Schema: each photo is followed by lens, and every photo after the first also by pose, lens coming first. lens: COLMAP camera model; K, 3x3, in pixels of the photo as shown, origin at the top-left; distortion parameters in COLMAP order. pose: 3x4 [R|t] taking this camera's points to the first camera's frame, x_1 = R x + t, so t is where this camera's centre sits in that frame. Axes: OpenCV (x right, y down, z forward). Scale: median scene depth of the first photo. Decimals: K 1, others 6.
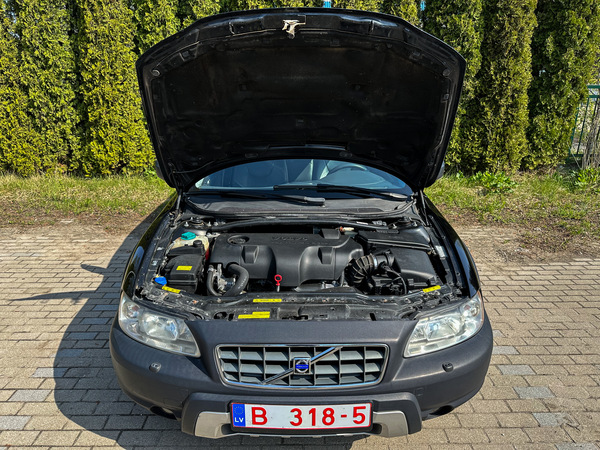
lens RADIAL K [[428.4, 0, 300.0], [0, 428.4, 225.0], [0, 0, 1]] dist [0.000598, -0.006770]
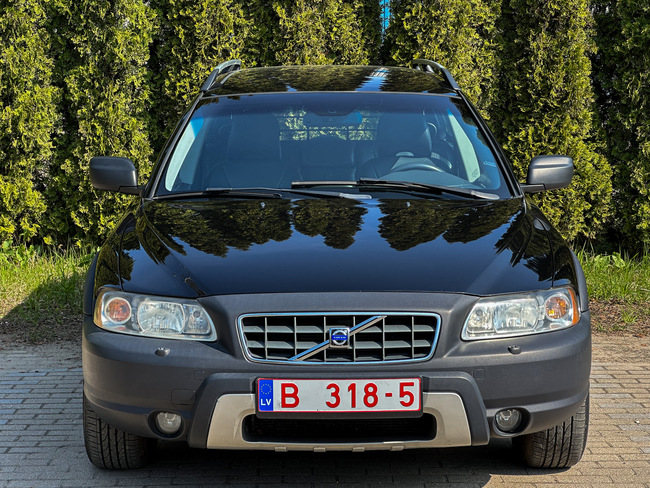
lens RADIAL K [[1477.1, 0, 334.8], [0, 1477.1, 246.0], [0, 0, 1]] dist [0.439620, -2.396138]
pose [[0.999933, -0.005289, 0.010302, -0.034204], [0.007268, 0.979221, -0.202667, 0.750439], [-0.009016, 0.202729, 0.979193, -1.953120]]
